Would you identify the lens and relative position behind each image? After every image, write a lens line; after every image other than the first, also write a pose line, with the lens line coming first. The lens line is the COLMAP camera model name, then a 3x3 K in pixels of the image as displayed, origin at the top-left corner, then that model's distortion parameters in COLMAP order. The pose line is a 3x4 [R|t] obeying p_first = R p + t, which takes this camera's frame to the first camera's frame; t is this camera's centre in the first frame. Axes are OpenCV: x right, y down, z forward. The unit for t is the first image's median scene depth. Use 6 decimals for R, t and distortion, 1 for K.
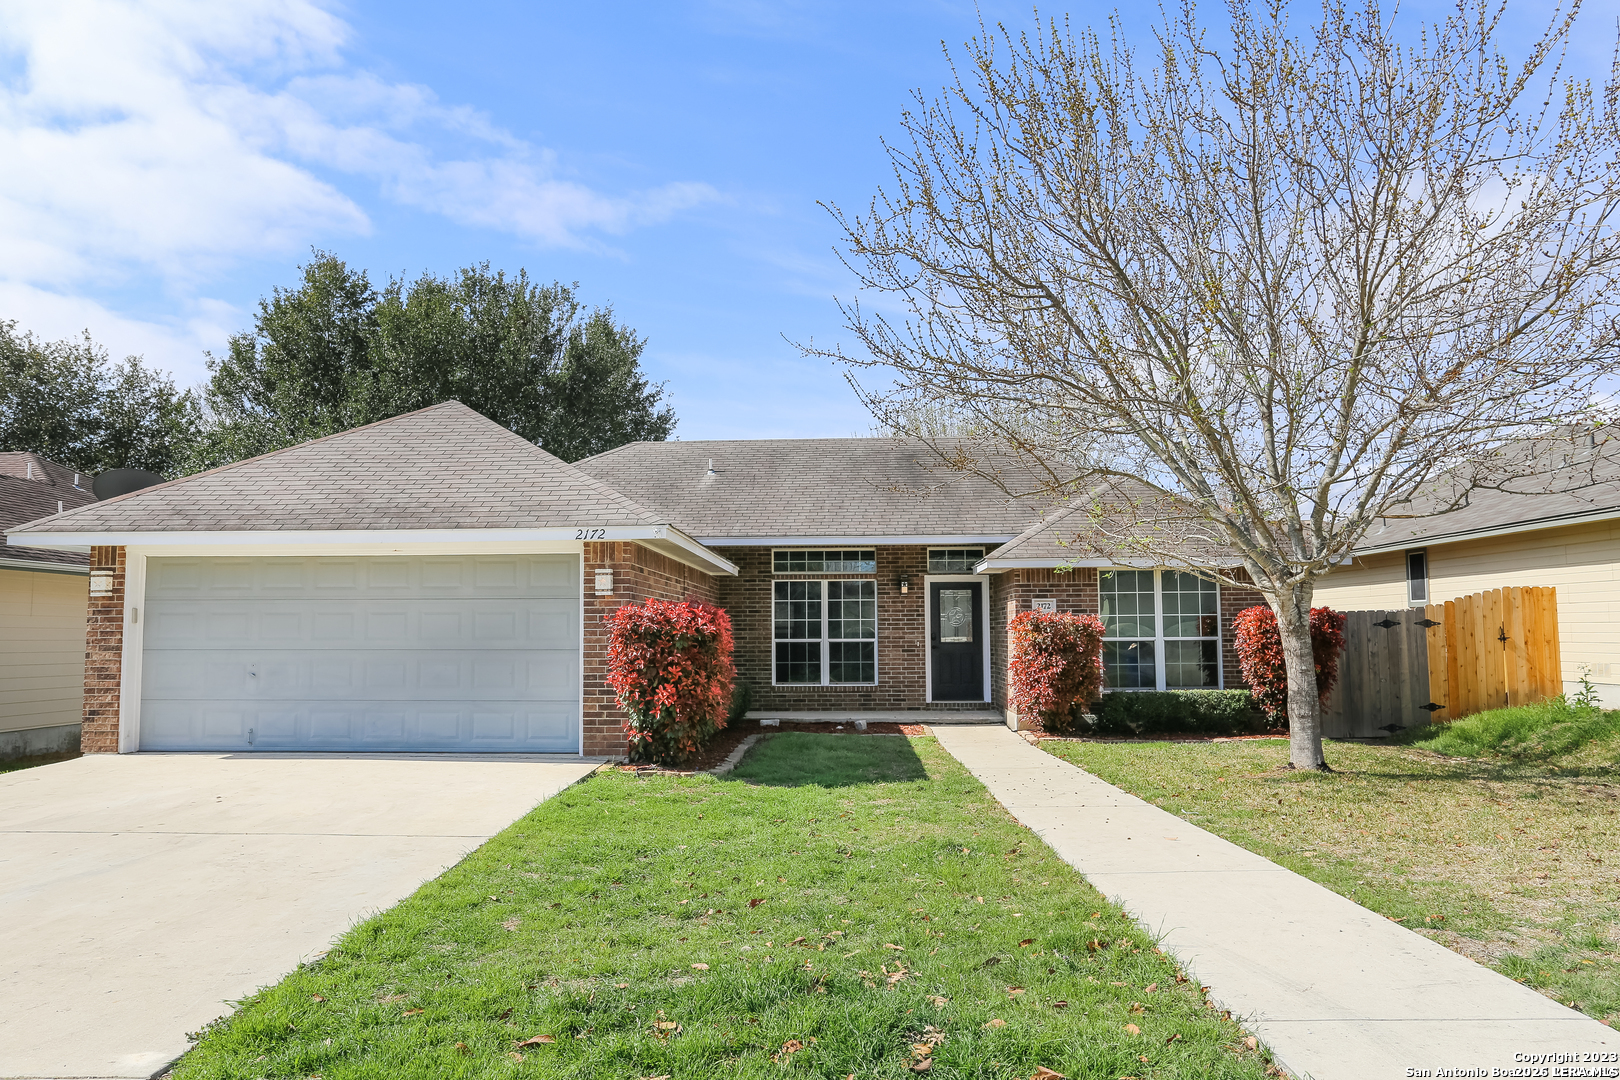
lens RADIAL K [[1110.1, 0, 810.0], [0, 1110.1, 540.0], [0, 0, 1]] dist [-0.047328, 0.046949]
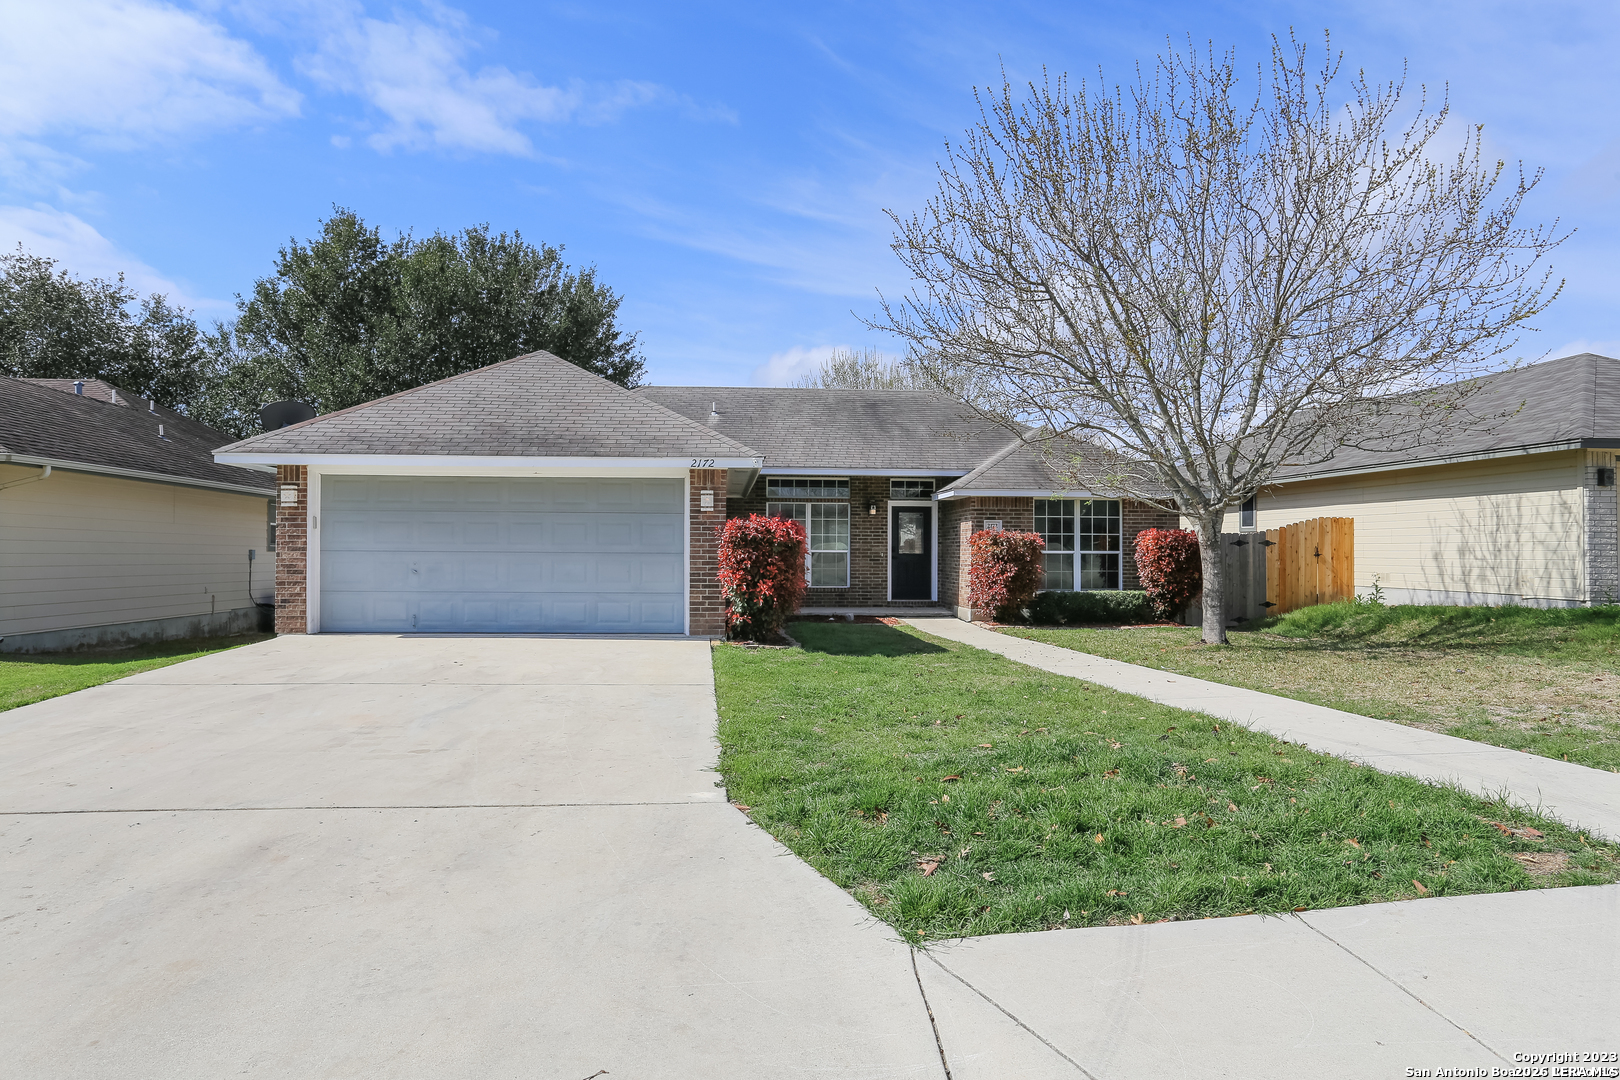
lens RADIAL K [[955.5, 0, 810.0], [0, 955.5, 540.0], [0, 0, 1]] dist [-0.066930, 0.041900]
pose [[0.991850, 0.011841, 0.126859, -0.144074], [-0.020946, 0.997279, 0.070679, 0.001858], [-0.125676, -0.072760, 0.989400, -0.077286]]
